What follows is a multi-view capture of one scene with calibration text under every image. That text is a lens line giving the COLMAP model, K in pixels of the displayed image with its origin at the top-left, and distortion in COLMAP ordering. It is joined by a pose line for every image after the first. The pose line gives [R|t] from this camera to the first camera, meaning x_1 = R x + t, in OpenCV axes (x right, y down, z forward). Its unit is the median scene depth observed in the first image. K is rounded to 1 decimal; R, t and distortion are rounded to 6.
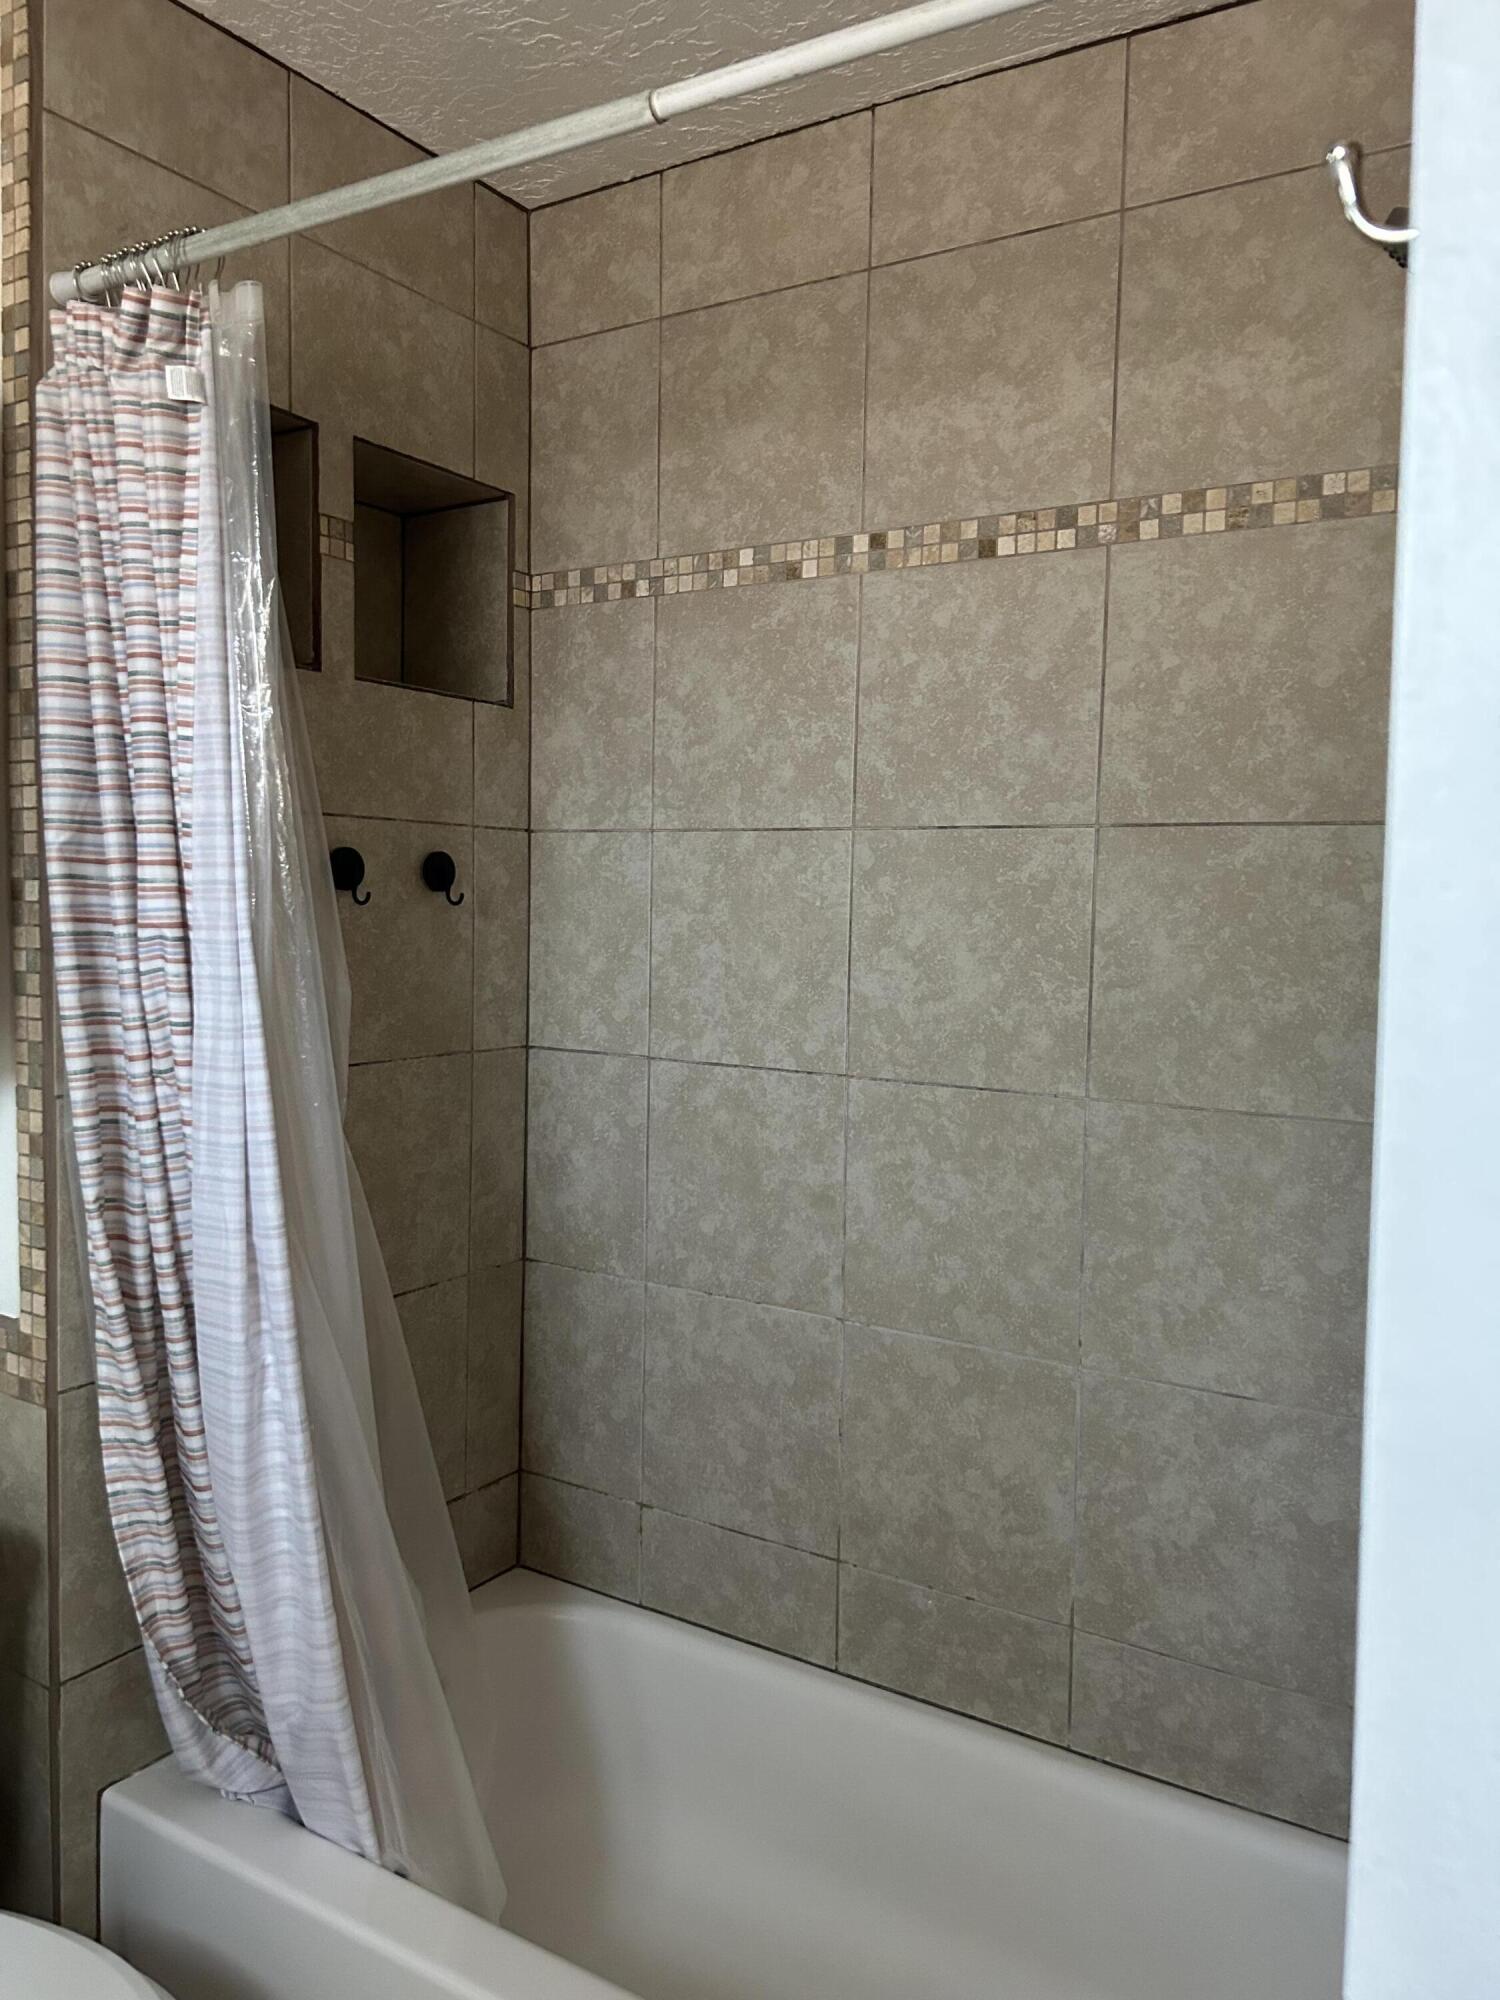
lens RADIAL K [[1496.1, 0, 753.8], [0, 1496.1, 987.5], [0, 0, 1]] dist [0.033011, -0.034464]
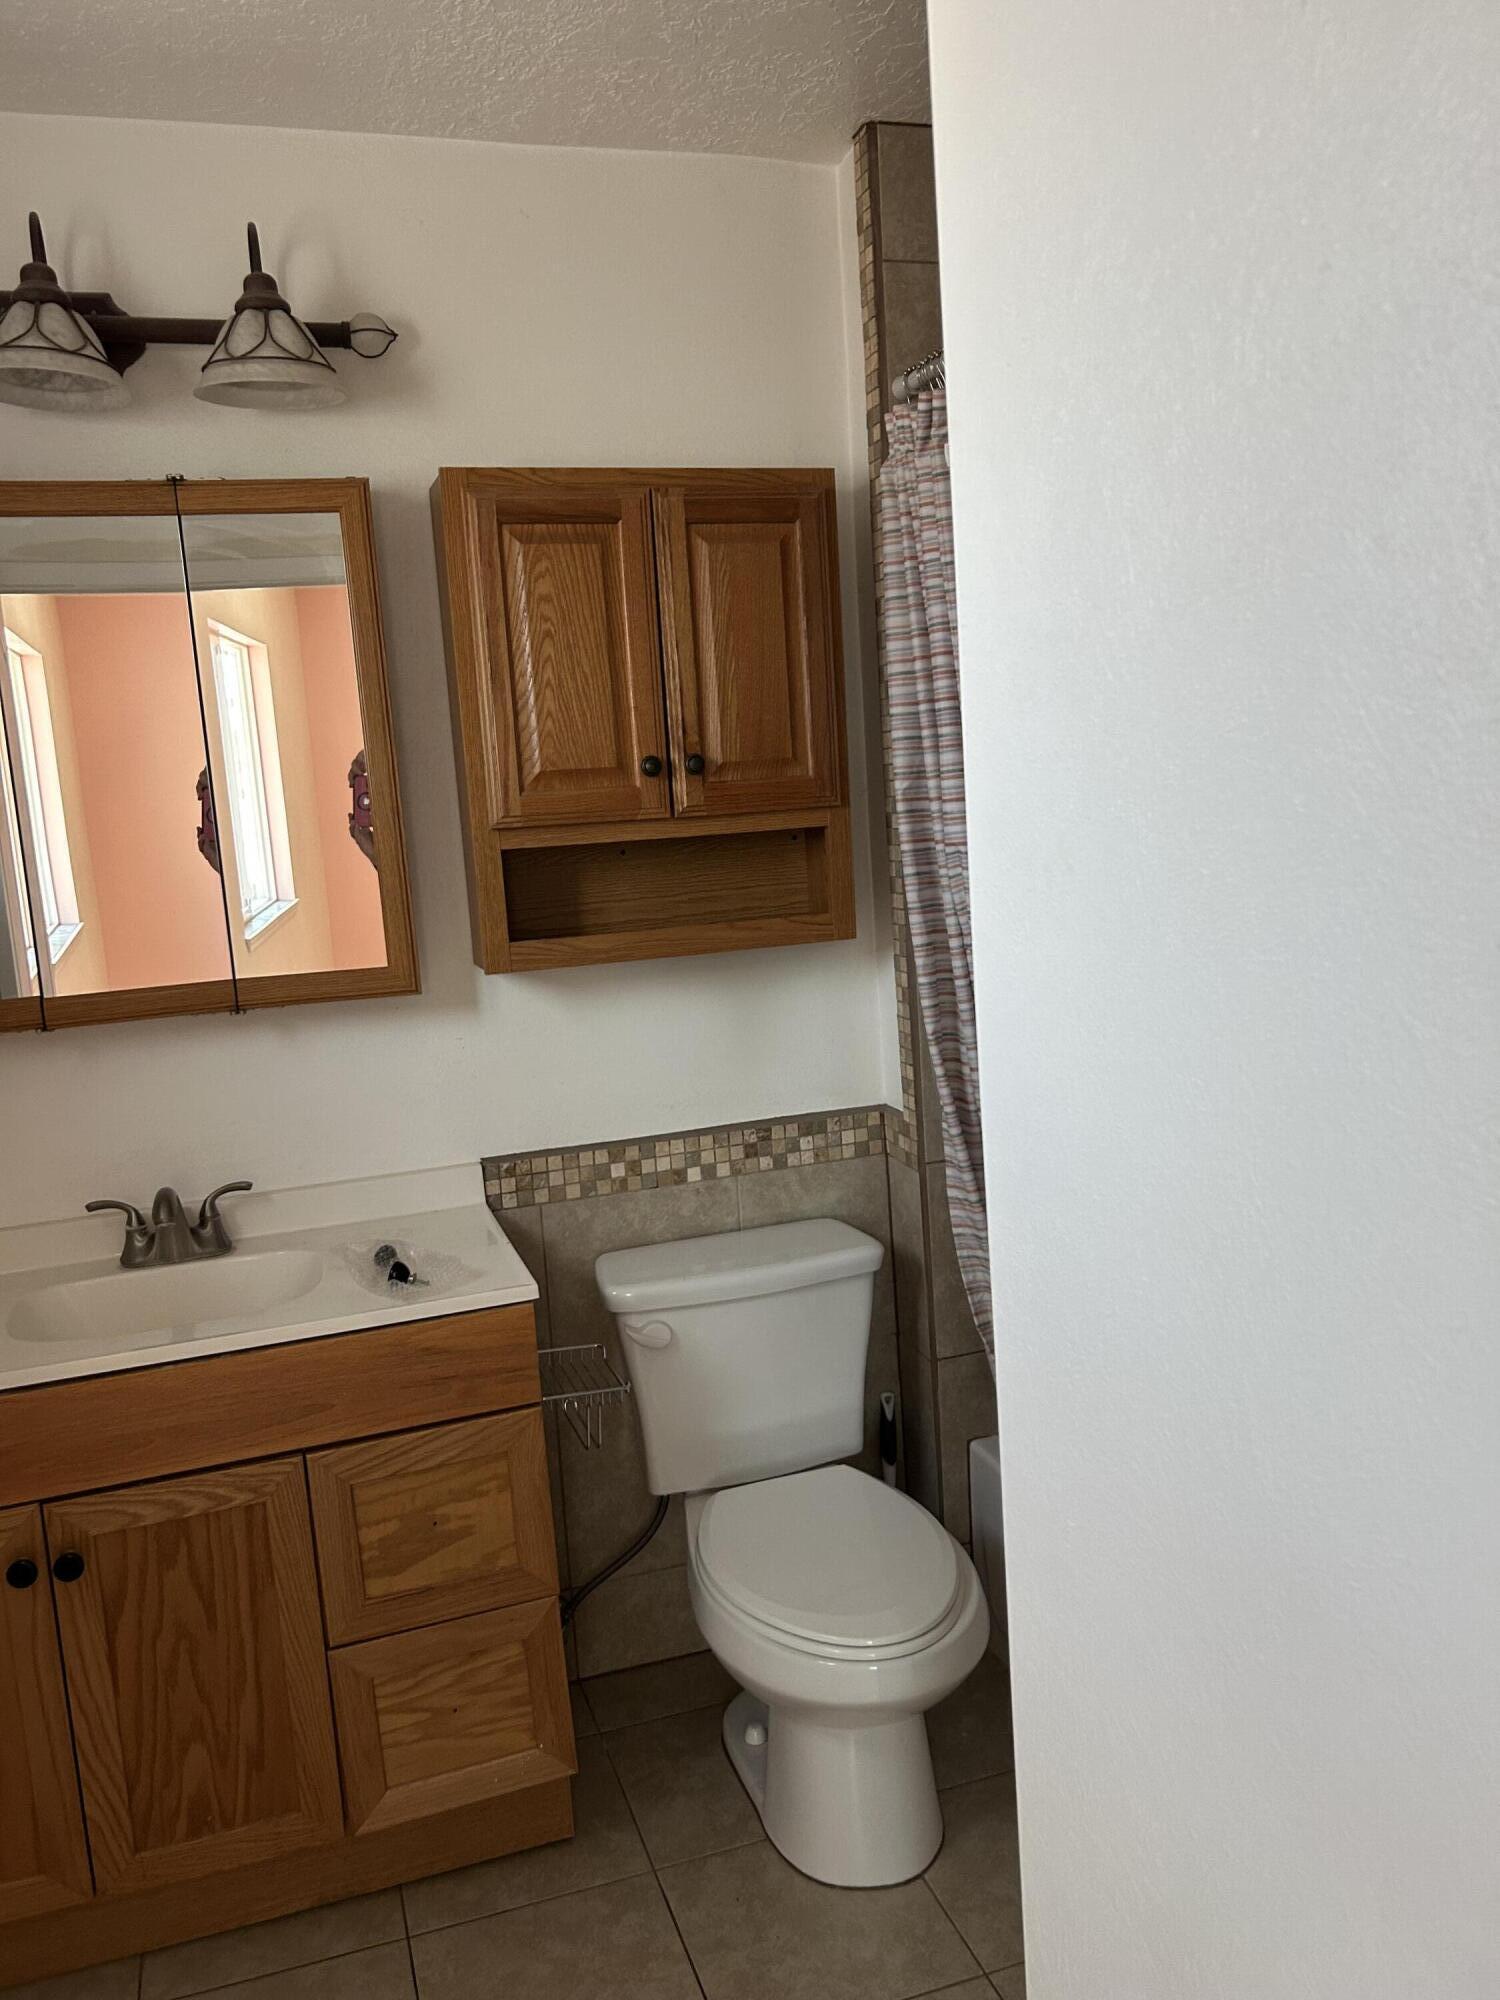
lens RADIAL K [[1496.1, 0, 748.1], [0, 1496.1, 1005.1], [0, 0, 1]] dist [0.033011, -0.034464]
pose [[0.767319, 0.025127, -0.640773, 0.351381], [0.040806, 0.995294, 0.087895, -0.020342], [0.639966, -0.093591, 0.762682, -0.217481]]
